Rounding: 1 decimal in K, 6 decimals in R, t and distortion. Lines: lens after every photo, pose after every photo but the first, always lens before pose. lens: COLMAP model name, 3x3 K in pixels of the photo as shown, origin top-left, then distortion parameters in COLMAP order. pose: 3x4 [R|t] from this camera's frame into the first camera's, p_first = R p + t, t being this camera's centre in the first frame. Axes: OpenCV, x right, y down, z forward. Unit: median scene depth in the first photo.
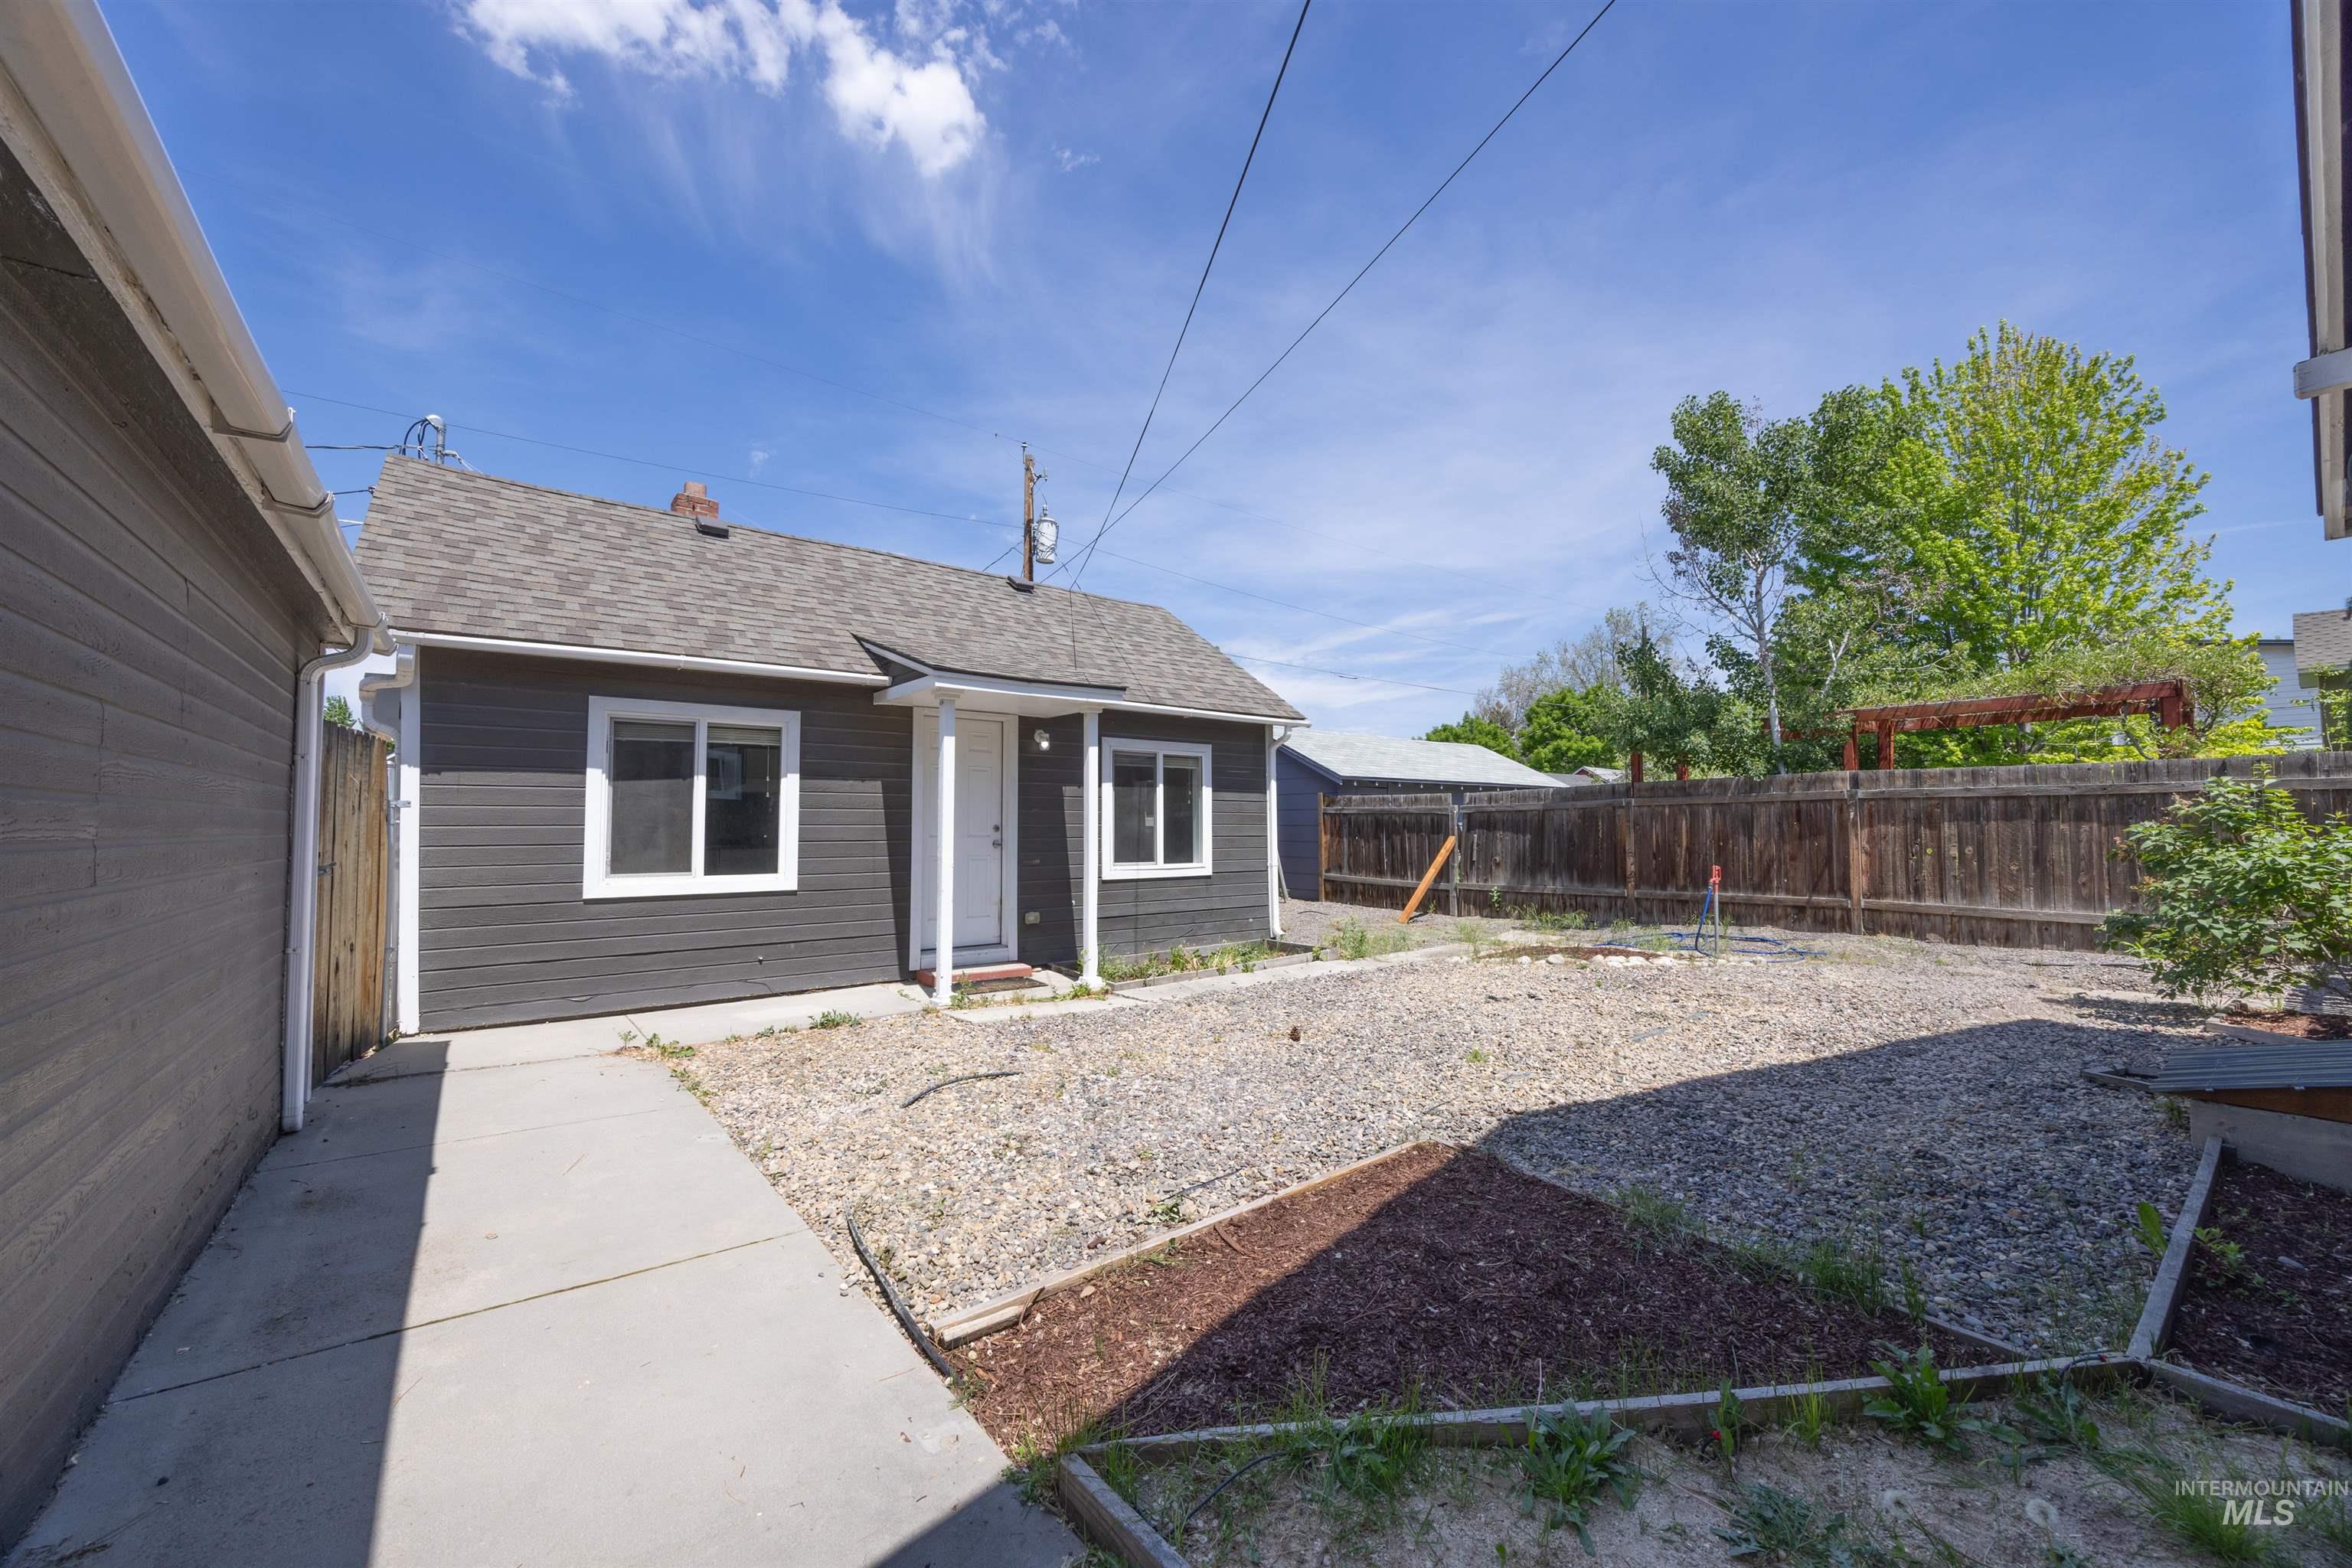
lens RADIAL K [[910.3, 0, 1166.5], [0, 910.3, 825.4], [0, 0, 1]] dist [-0.000961, 0.000758]
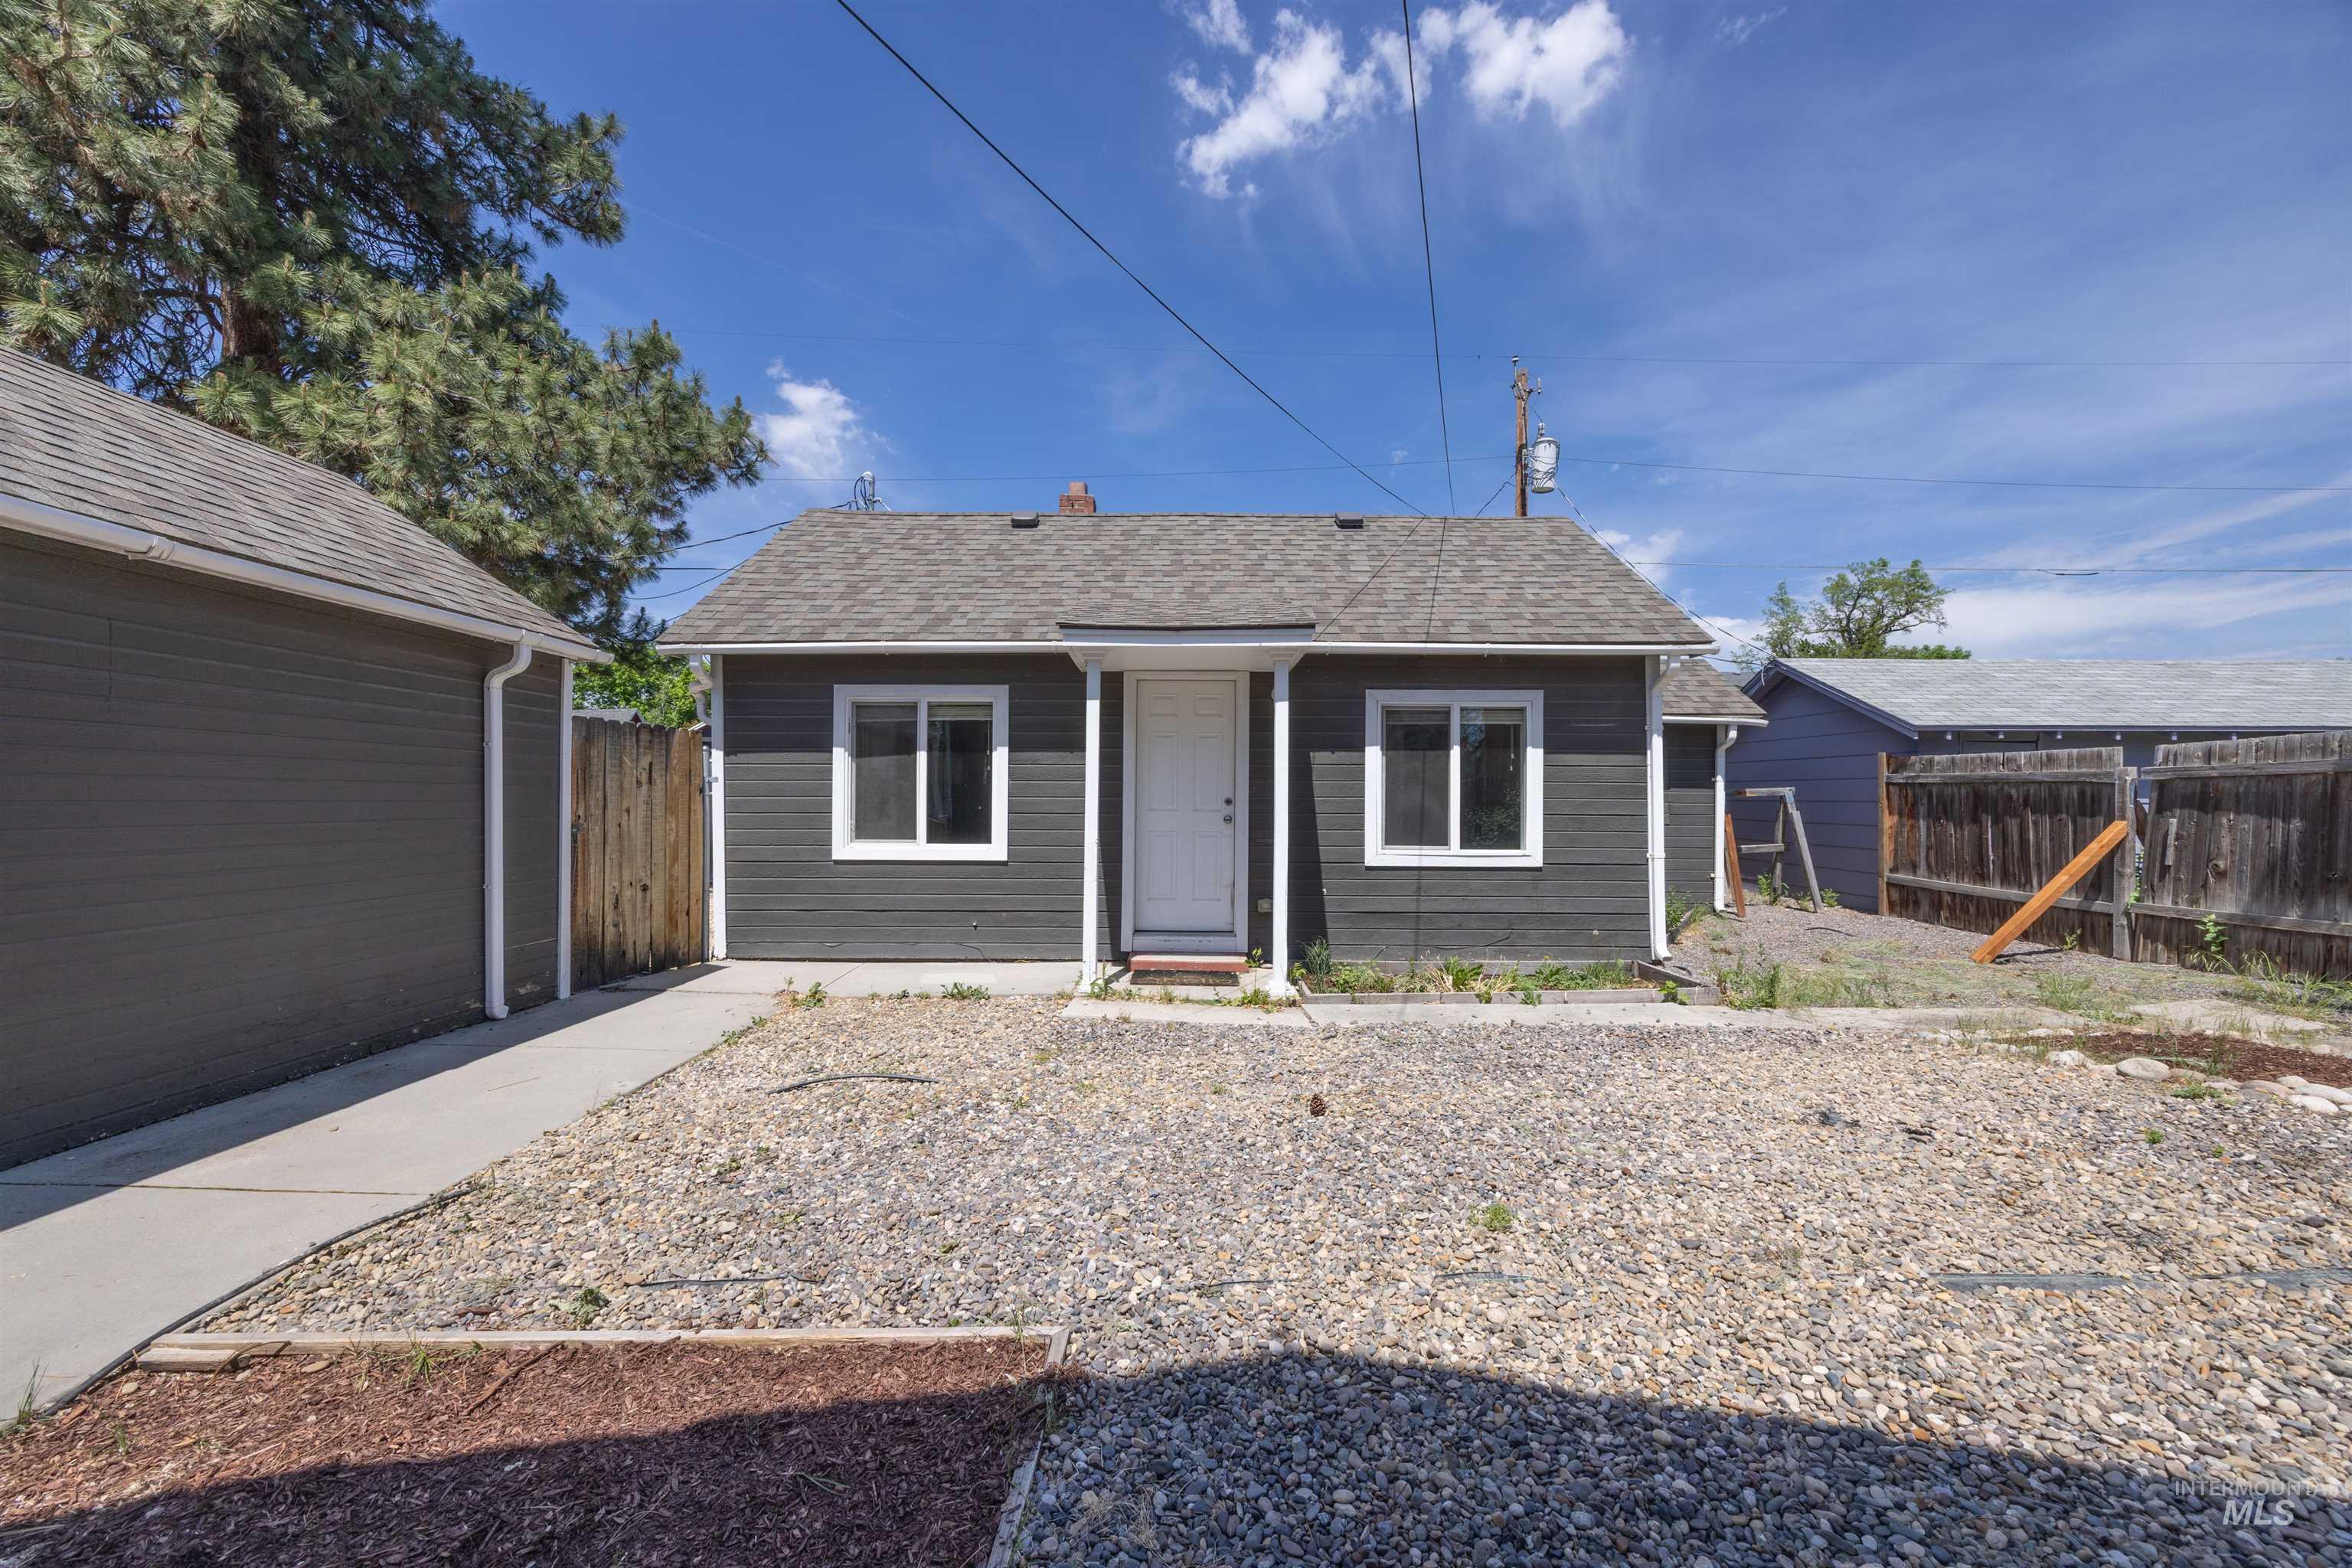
lens RADIAL K [[910.3, 0, 1172.0], [0, 910.3, 780.3], [0, 0, 1]] dist [-0.000961, 0.000758]
pose [[0.776925, -0.010950, -0.629498, 0.294838], [-0.003744, 0.999751, -0.022011, 0.002109], [0.629582, 0.019458, 0.776690, 0.244423]]
